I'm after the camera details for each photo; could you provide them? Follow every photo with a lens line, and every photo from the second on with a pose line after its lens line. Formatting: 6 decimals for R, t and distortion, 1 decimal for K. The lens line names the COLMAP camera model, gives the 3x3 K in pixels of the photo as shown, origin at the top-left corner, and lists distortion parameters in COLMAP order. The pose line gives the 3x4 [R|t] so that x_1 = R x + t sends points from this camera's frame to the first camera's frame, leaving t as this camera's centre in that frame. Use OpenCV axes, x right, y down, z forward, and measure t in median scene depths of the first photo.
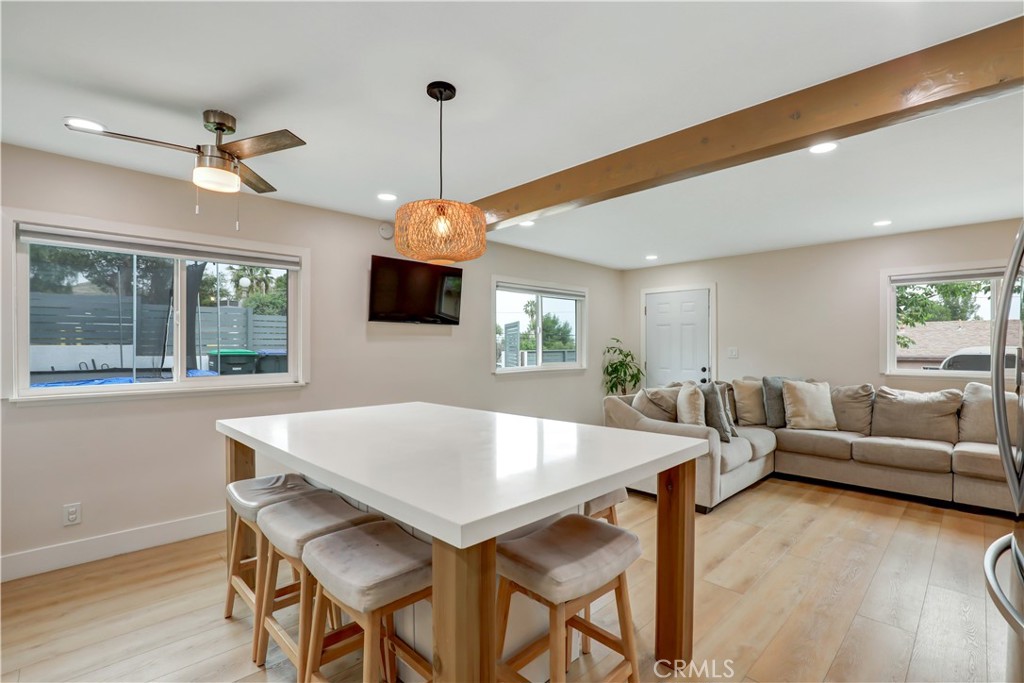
lens RADIAL K [[465.7, 0, 521.9], [0, 465.7, 347.0], [0, 0, 1]] dist [-0.032284, 0.000445]
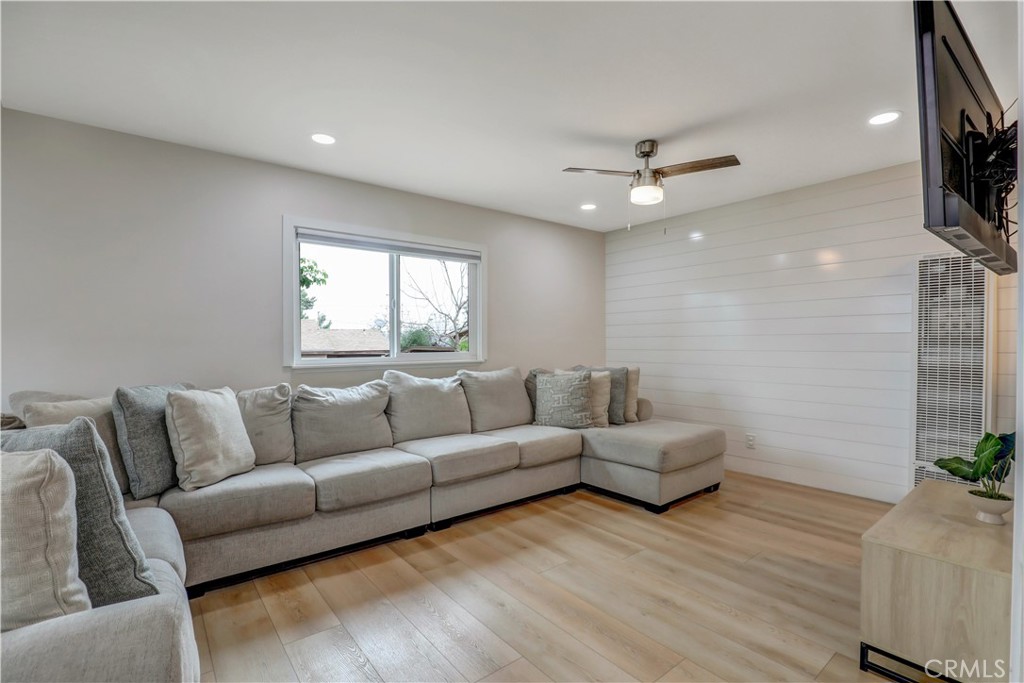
lens RADIAL K [[465.7, 0, 521.9], [0, 465.7, 347.0], [0, 0, 1]] dist [-0.032284, 0.000445]
pose [[0.096573, -0.007666, 0.995296, 0.143250], [0.005686, 0.999958, 0.007150, 0.027193], [-0.995310, 0.004968, 0.096613, 0.620977]]
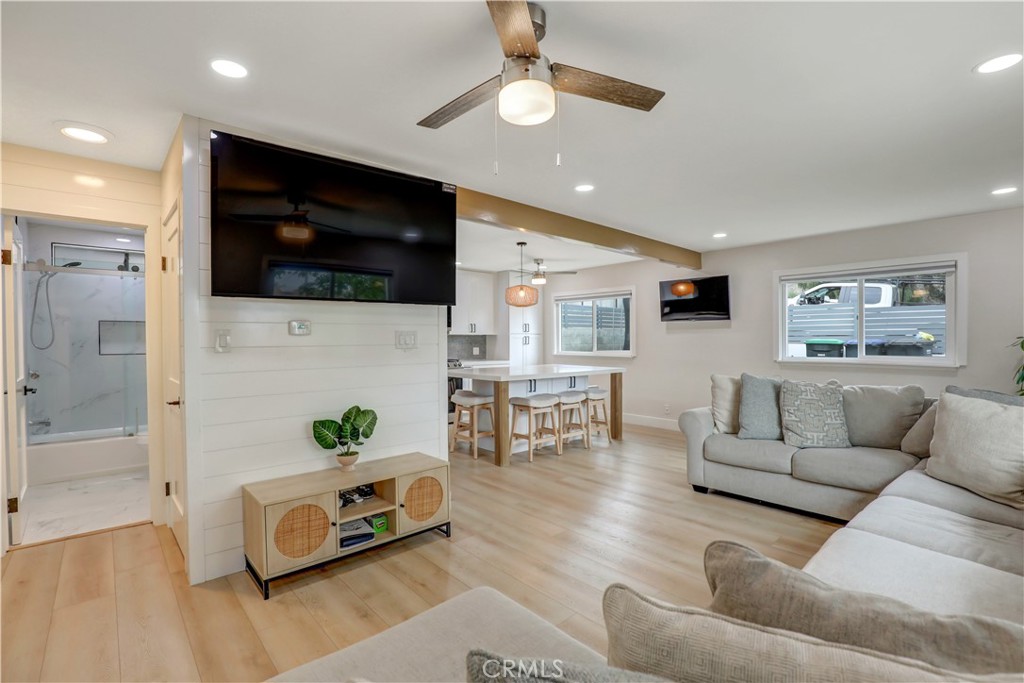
lens RADIAL K [[465.7, 0, 521.9], [0, 465.7, 347.0], [0, 0, 1]] dist [-0.032284, 0.000445]
pose [[-0.039616, 0.018536, -0.999043, 1.205890], [0.003080, 0.999825, 0.018428, 0.003211], [0.999210, -0.002347, -0.039666, 0.515258]]
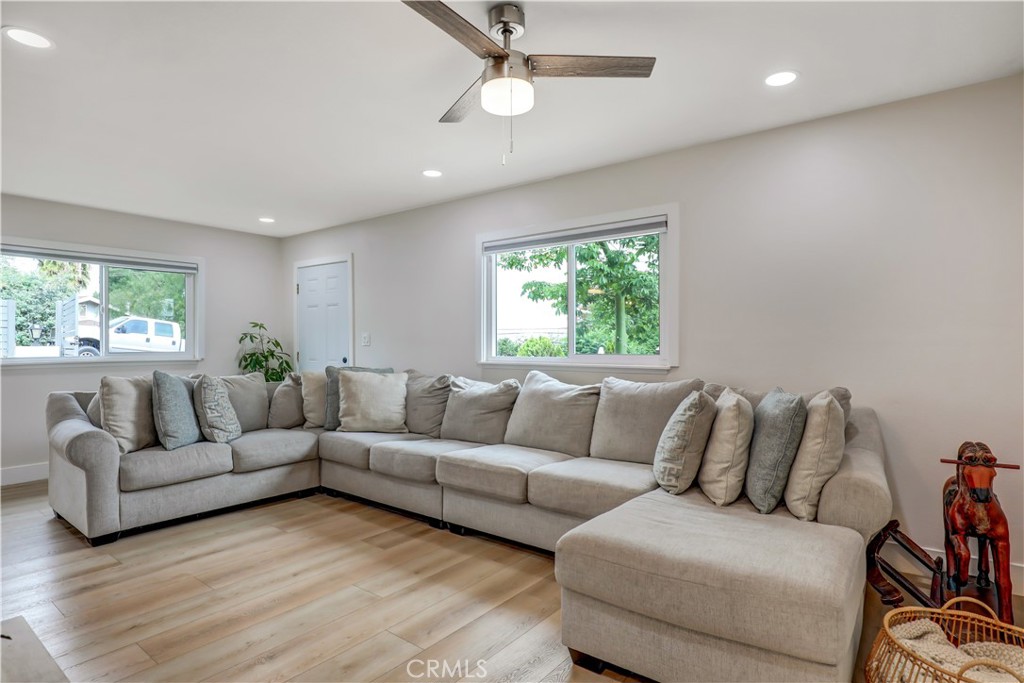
lens RADIAL K [[541.9, 0, 512.0], [0, 541.9, 341.5], [0, 0, 1]] dist [-0.005567, -0.000929]
pose [[0.991995, 0.001050, 0.126269, 0.775291], [-0.000050, 0.999969, -0.007921, 0.030713], [-0.126274, 0.007851, 0.991964, 0.037300]]
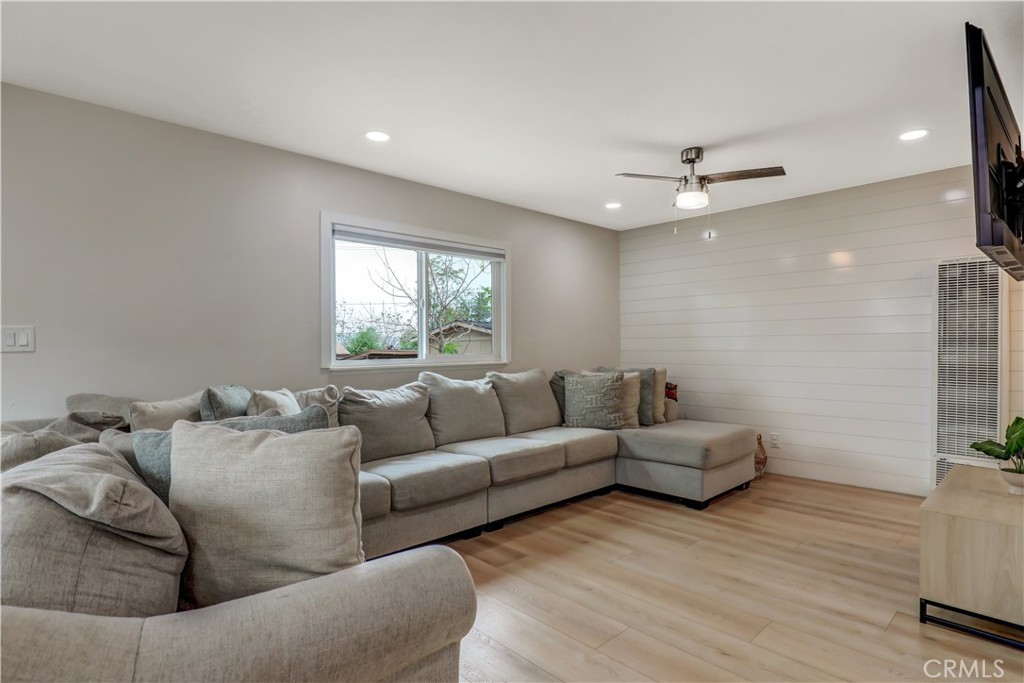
lens RADIAL K [[524.3, 0, 521.5], [0, 524.3, 346.4], [0, 0, 1]] dist [-0.024807, -0.000303]
pose [[0.016905, 0.000039, 0.999857, 0.042203], [0.008463, 0.999964, -0.000182, 0.030574], [-0.999821, 0.008465, 0.016905, 0.749819]]
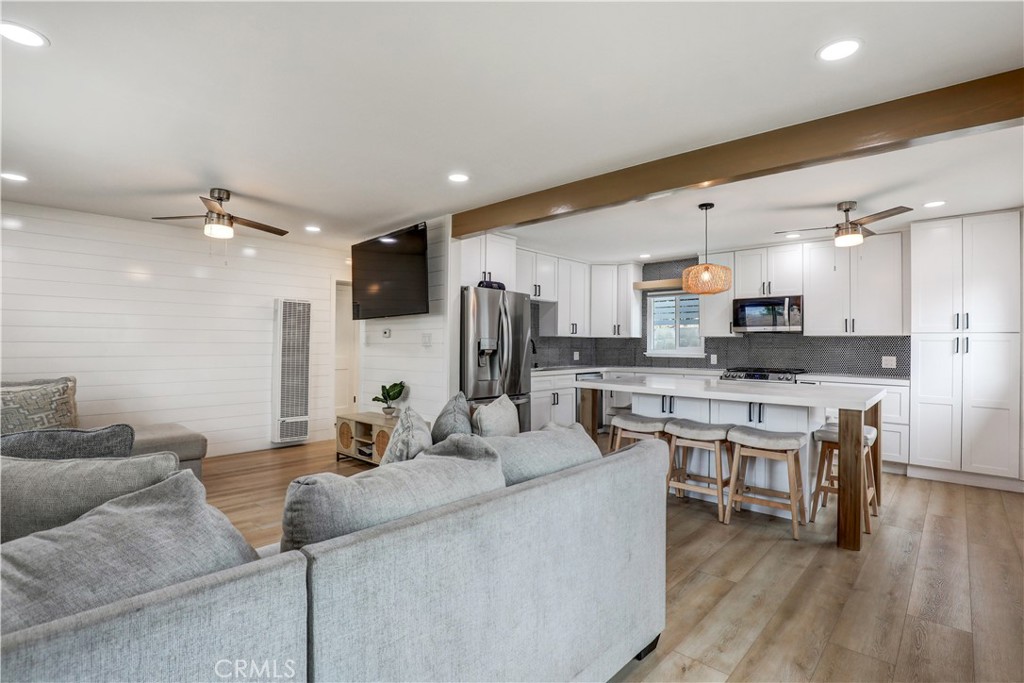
lens RADIAL K [[489.9, 0, 519.5], [0, 489.9, 345.8], [0, 0, 1]] dist [-0.023890, 0.000169]
pose [[-0.998793, -0.003584, -0.048991, 0.329285], [-0.003606, 0.999993, 0.000355, 0.016495], [0.048989, 0.000532, -0.998799, 1.397417]]
